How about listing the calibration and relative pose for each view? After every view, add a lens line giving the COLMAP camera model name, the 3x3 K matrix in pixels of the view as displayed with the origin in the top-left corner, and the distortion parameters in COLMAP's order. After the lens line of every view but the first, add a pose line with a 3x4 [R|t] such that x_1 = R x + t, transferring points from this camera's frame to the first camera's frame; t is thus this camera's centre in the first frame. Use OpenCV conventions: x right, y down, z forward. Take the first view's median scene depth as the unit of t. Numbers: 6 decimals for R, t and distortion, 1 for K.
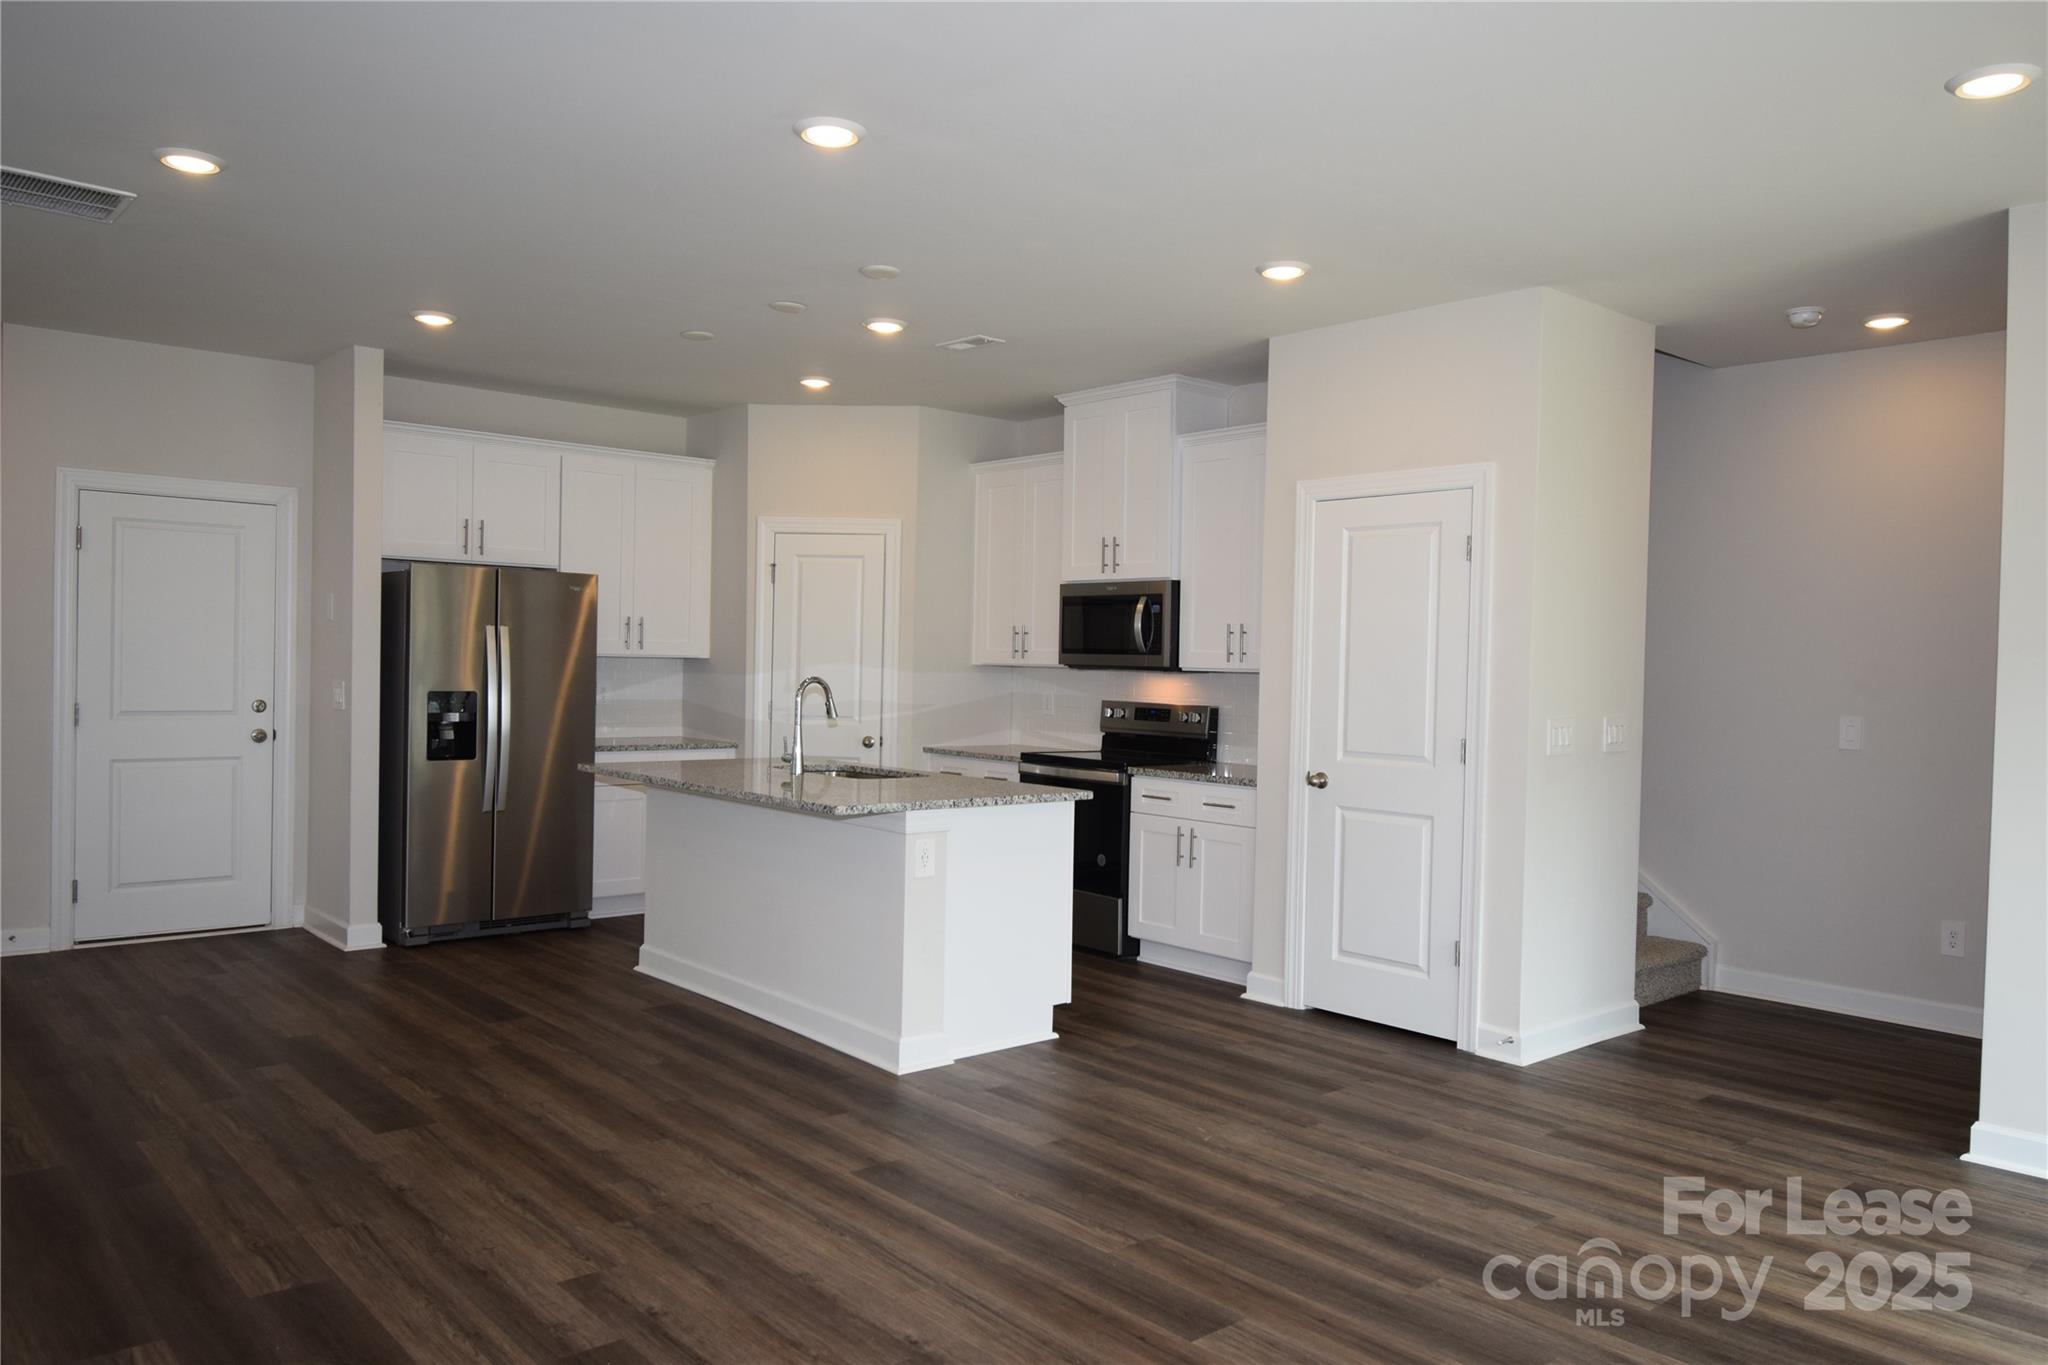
lens RADIAL K [[1453.7, 0, 1041.9], [0, 1453.7, 687.9], [0, 0, 1]] dist [0.007532, -0.025155]
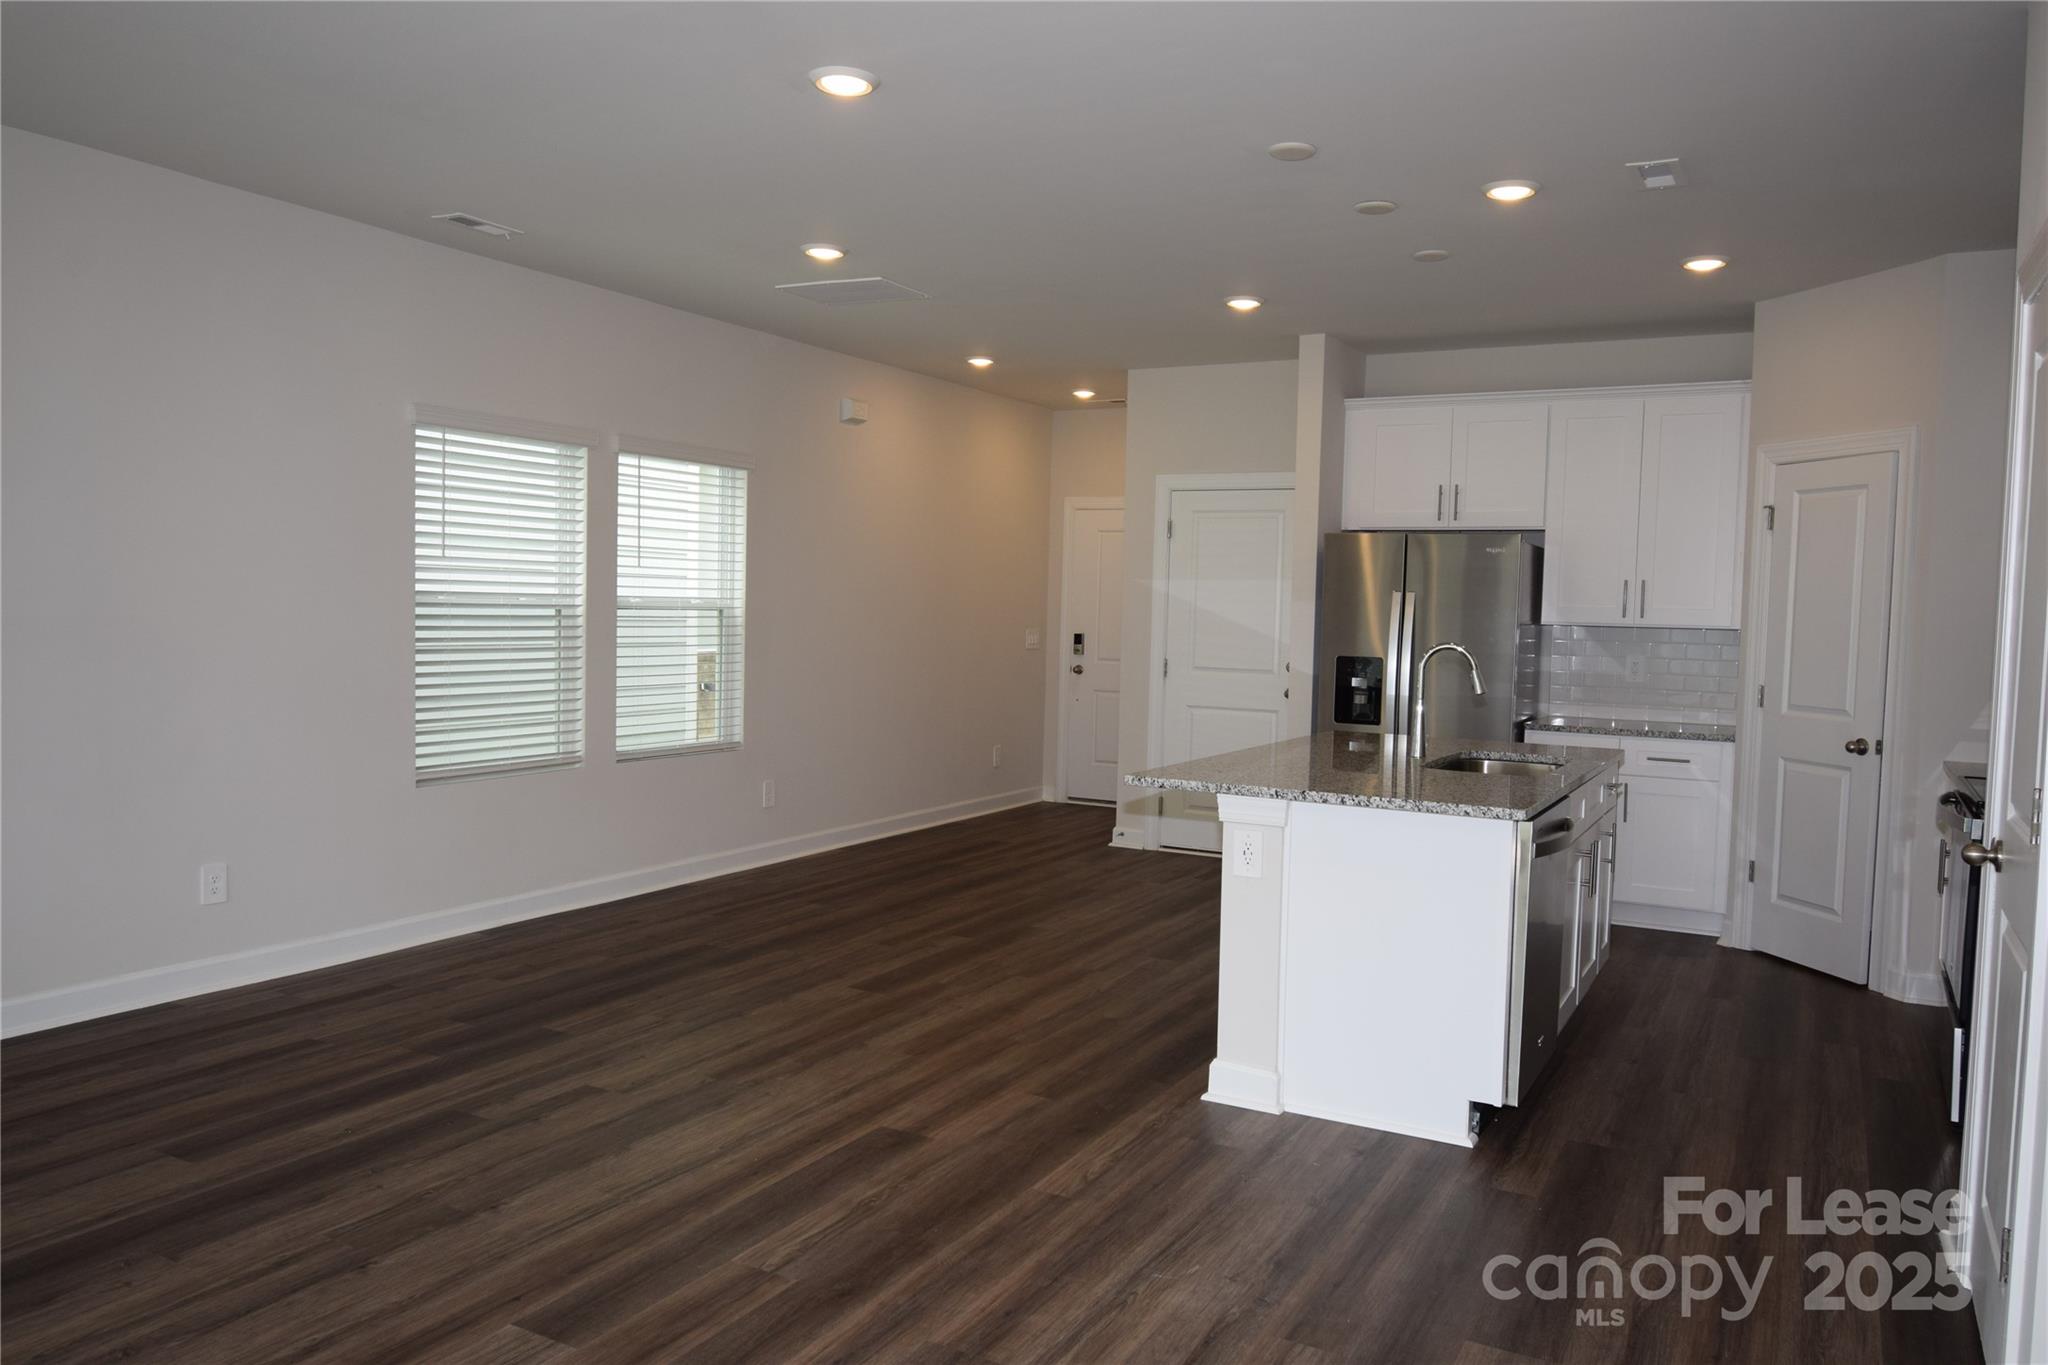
lens RADIAL K [[1453.7, 0, 1038.9], [0, 1453.7, 680.8], [0, 0, 1]] dist [0.007532, -0.025155]
pose [[0.342454, 0.036807, -0.938813, 0.501406], [-0.035330, 0.999030, 0.026280, 0.000693], [0.938870, 0.024168, 0.343422, 0.460095]]
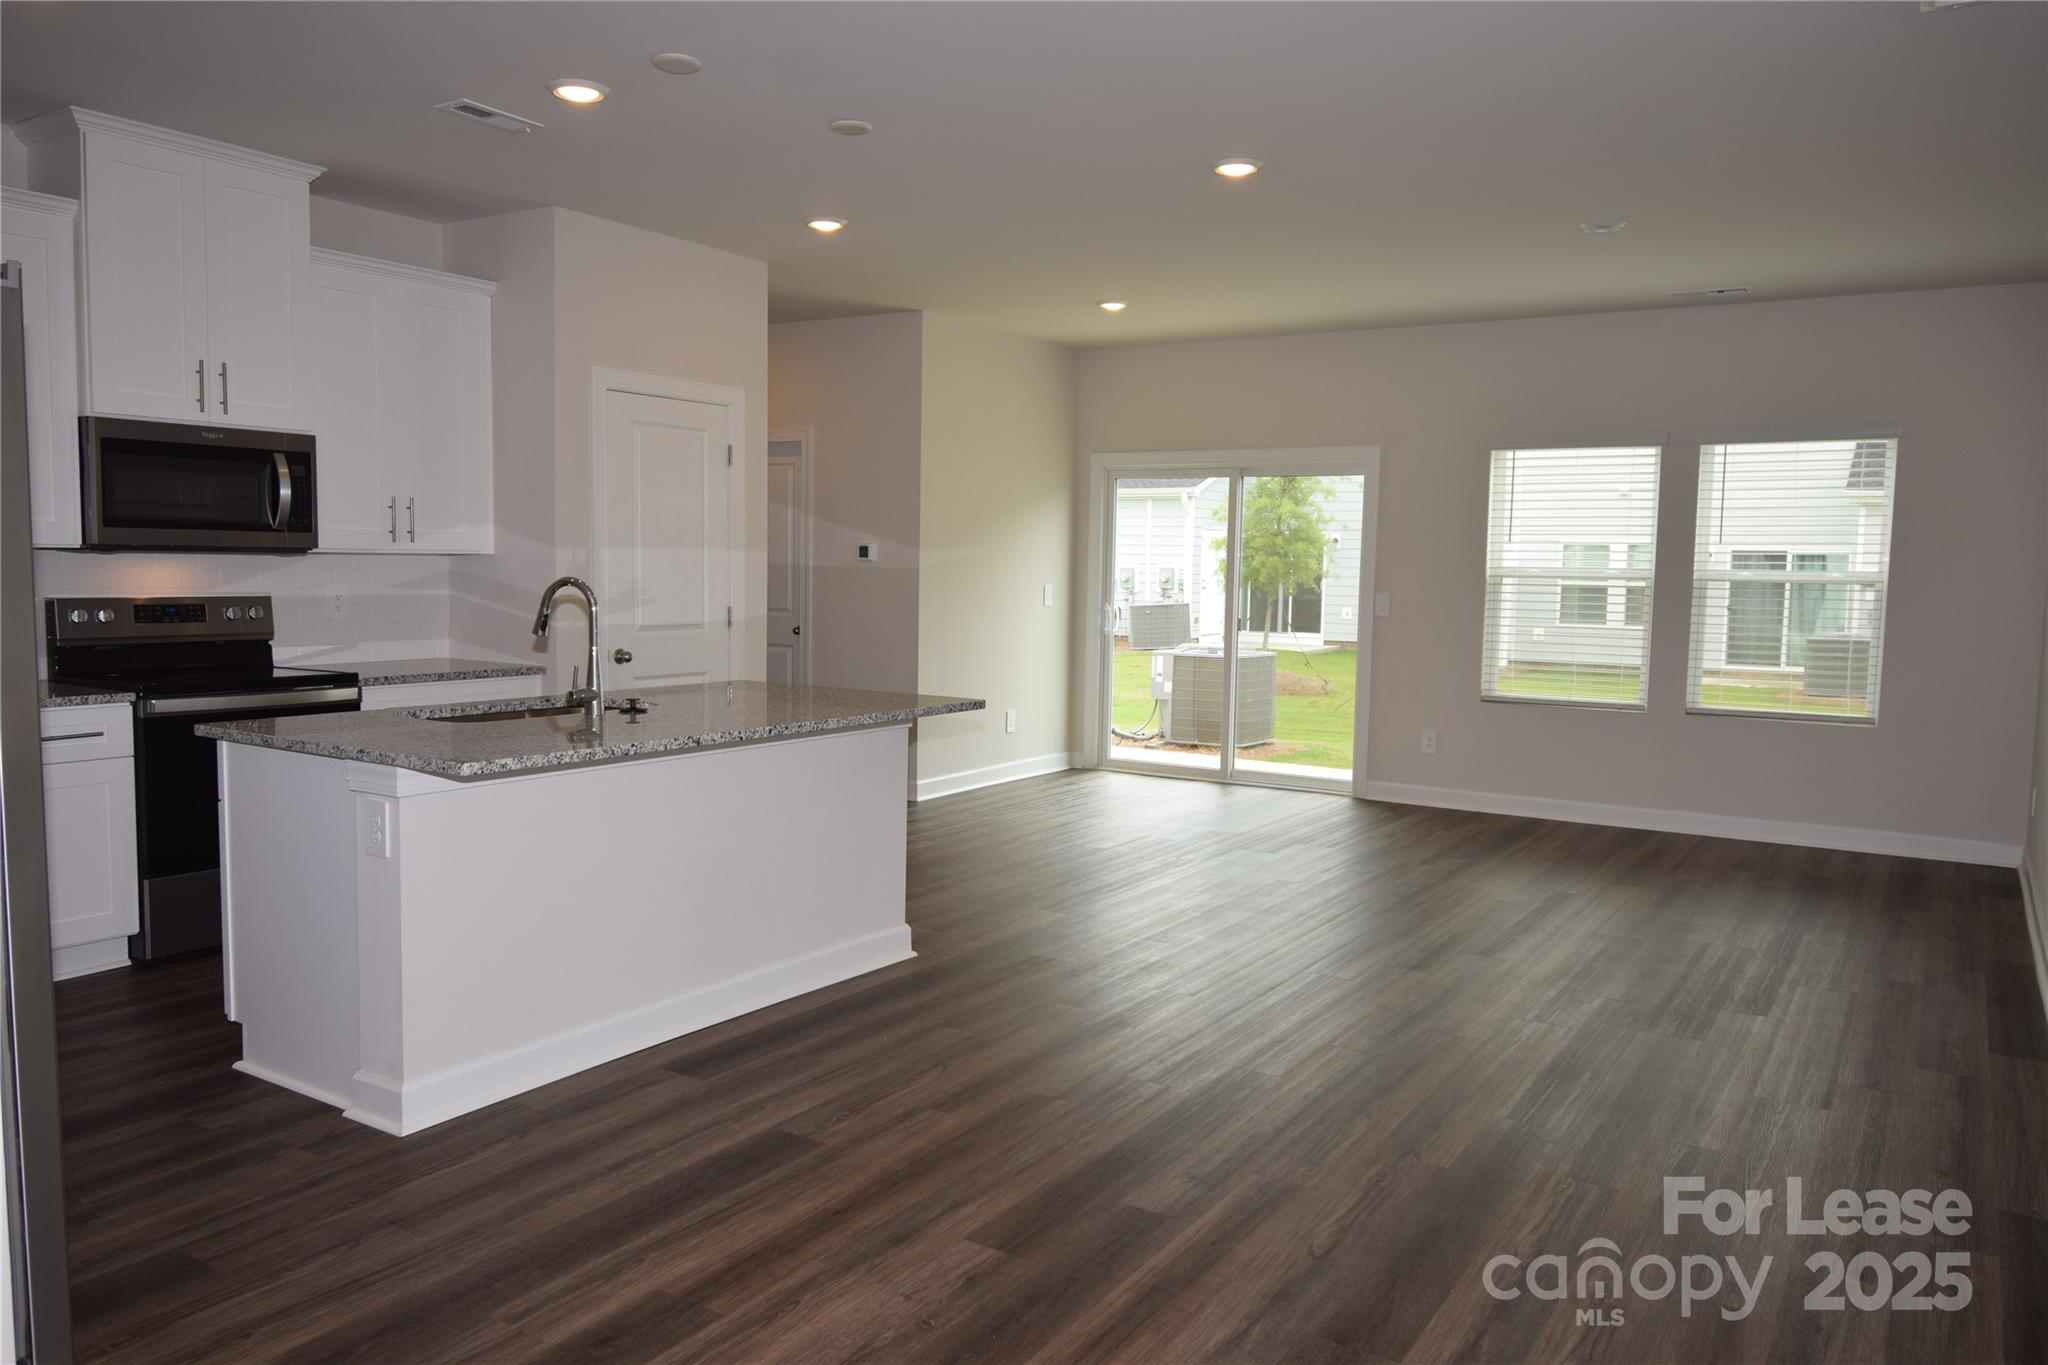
lens RADIAL K [[1453.7, 0, 1032.3], [0, 1453.7, 679.6], [0, 0, 1]] dist [0.007532, -0.025155]
pose [[-0.268751, -0.107728, 0.957167, -0.825867], [-0.004276, 0.993850, 0.110656, -0.034114], [-0.963200, 0.025646, -0.267558, 0.900226]]
